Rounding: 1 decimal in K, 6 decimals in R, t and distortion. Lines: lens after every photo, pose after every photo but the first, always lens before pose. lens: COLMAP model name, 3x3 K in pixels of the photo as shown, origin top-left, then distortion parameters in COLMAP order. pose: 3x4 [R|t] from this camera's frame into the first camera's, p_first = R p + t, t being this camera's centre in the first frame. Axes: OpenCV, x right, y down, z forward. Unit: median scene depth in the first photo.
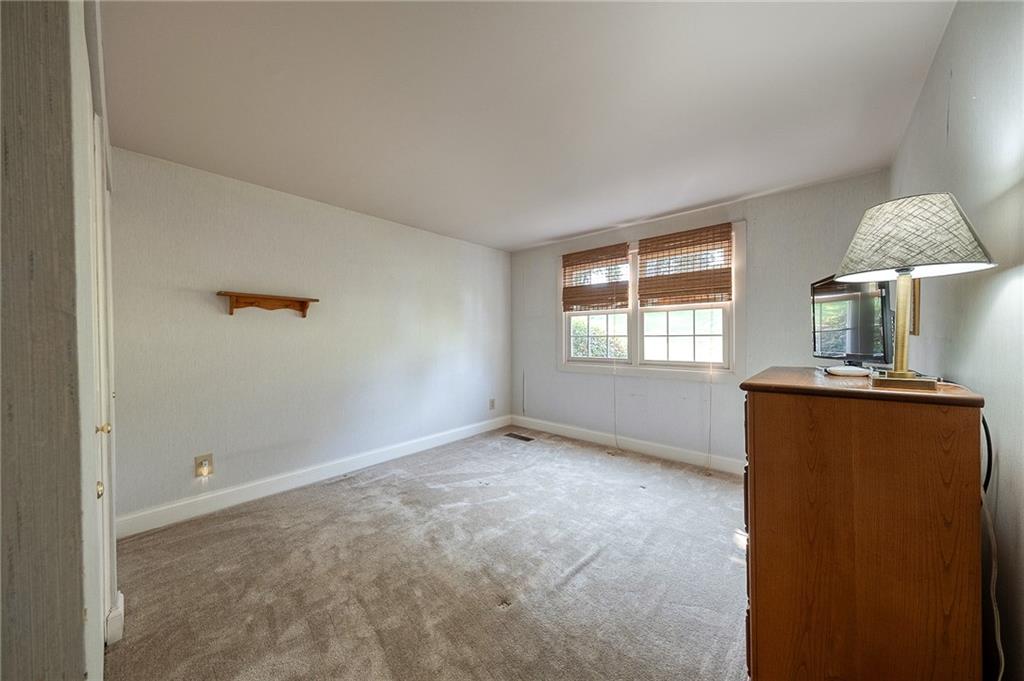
lens RADIAL K [[344.1, 0, 512.8], [0, 344.1, 341.1], [0, 0, 1]] dist [0.001280, -0.001646]
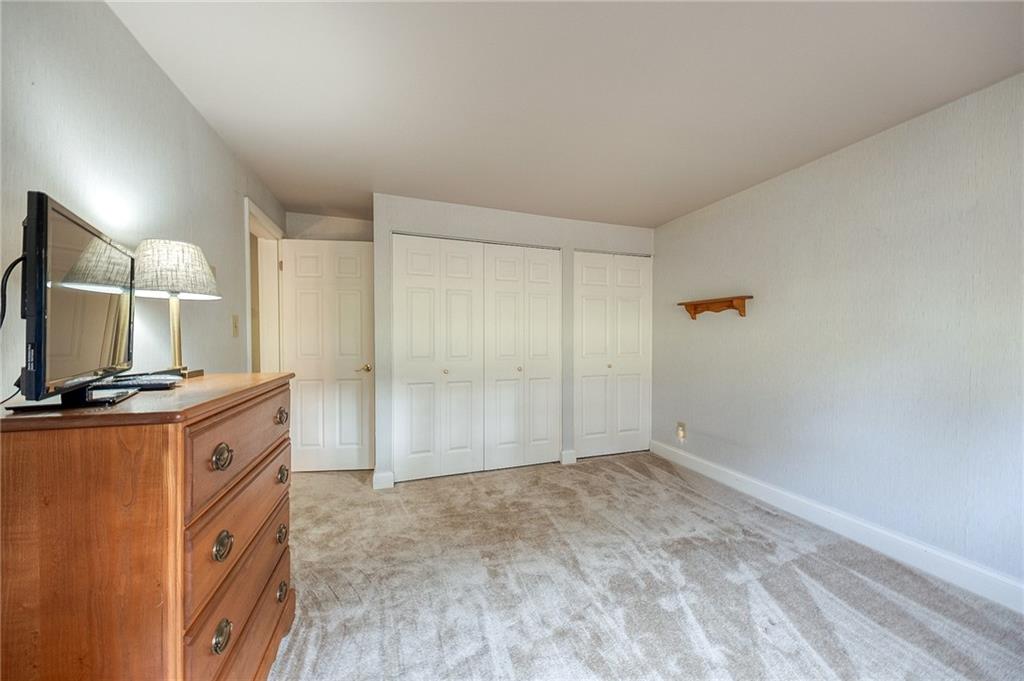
lens RADIAL K [[344.1, 0, 512.5], [0, 344.1, 337.8], [0, 0, 1]] dist [0.001280, -0.001646]
pose [[-0.500508, 0.001452, -0.865731, 0.565782], [-0.006562, 0.999964, 0.005471, -0.010558], [0.865707, 0.008420, -0.500480, 0.967223]]
